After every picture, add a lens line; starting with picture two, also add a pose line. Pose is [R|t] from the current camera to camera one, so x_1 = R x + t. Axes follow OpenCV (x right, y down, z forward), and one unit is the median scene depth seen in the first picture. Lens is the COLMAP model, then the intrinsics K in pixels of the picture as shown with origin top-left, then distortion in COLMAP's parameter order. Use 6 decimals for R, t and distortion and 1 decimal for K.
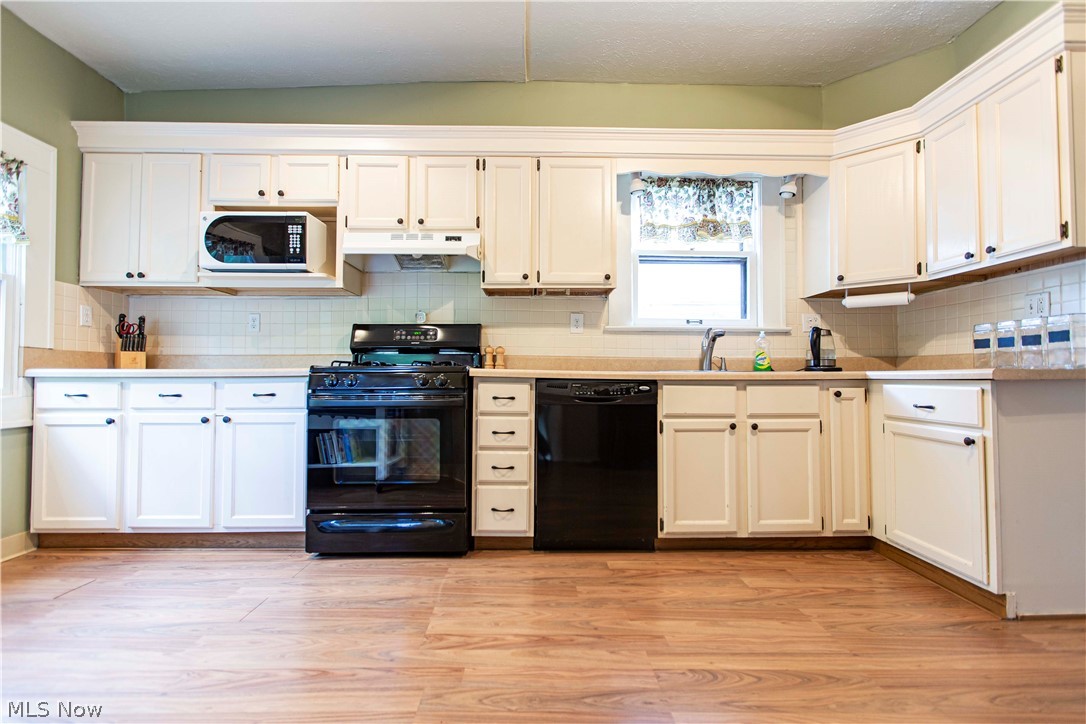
lens RADIAL K [[498.7, 0, 546.2], [0, 498.7, 367.3], [0, 0, 1]] dist [0.000642, 0.000066]
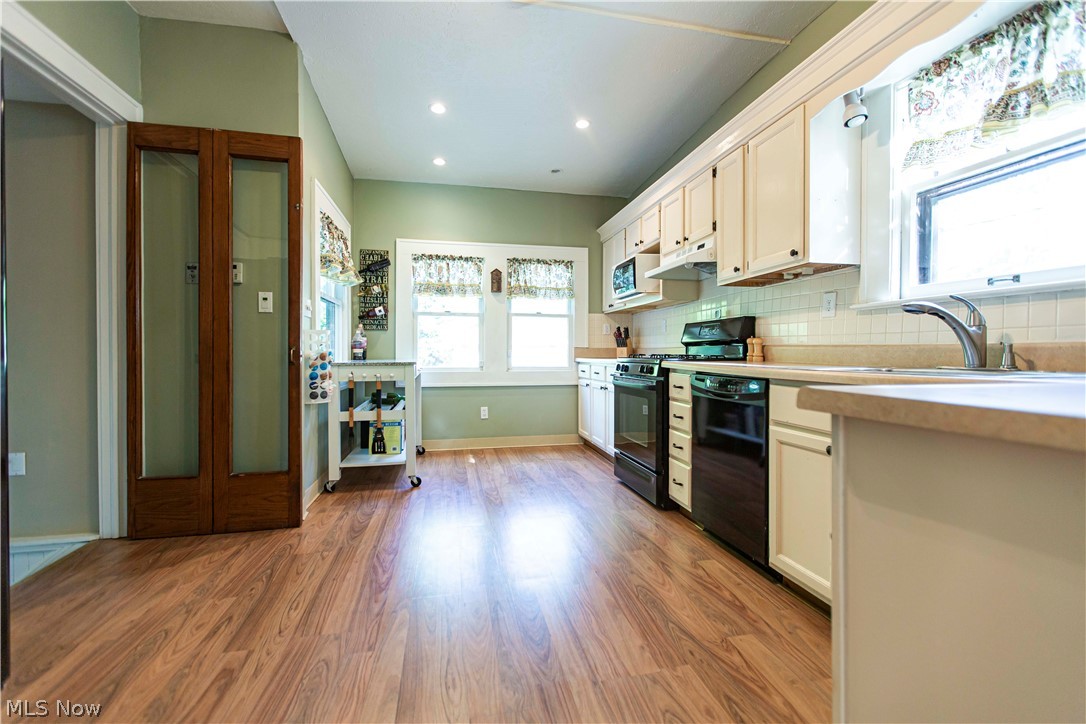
lens RADIAL K [[483.6, 0, 543.0], [0, 483.6, 362.0], [0, 0, 1]] dist [0.000056, 0.000245]
pose [[0.178253, 0.017446, -0.983830, 0.953635], [0.021029, 0.999547, 0.021535, -0.026667], [0.983760, -0.024528, 0.177806, 0.490555]]
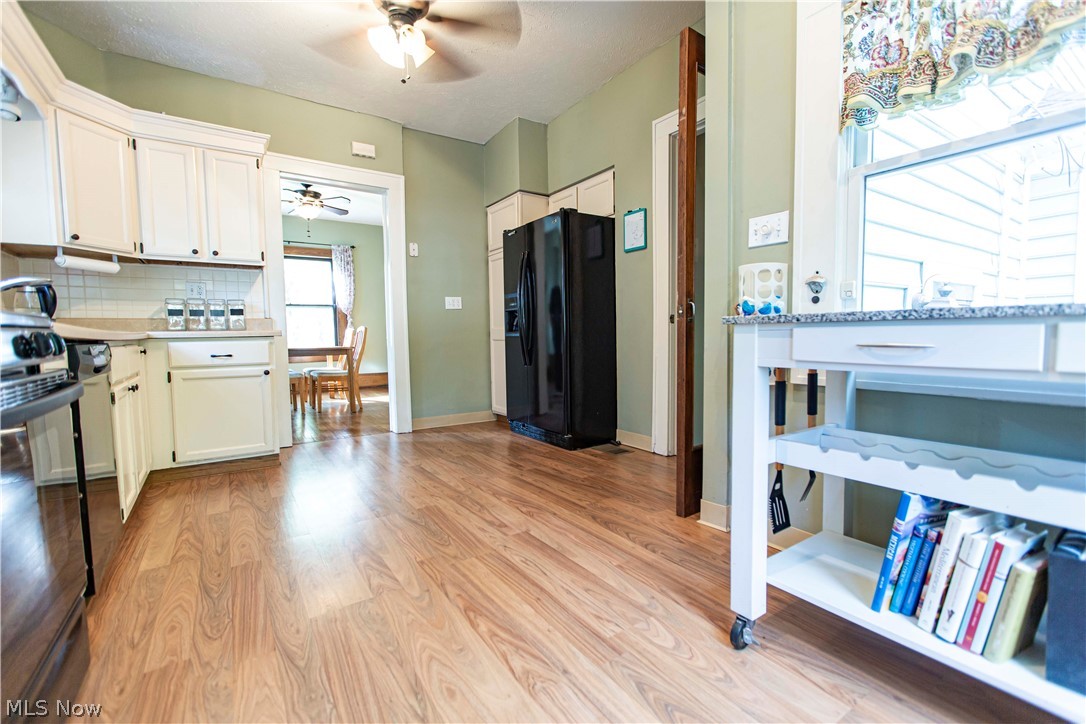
lens RADIAL K [[483.6, 0, 543.0], [0, 483.6, 362.0], [0, 0, 1]] dist [0.000056, 0.000245]
pose [[-0.533999, -0.045432, 0.844264, -0.815646], [-0.000339, 0.998567, 0.053520, 0.017989], [-0.845485, 0.028293, -0.533249, 0.827473]]
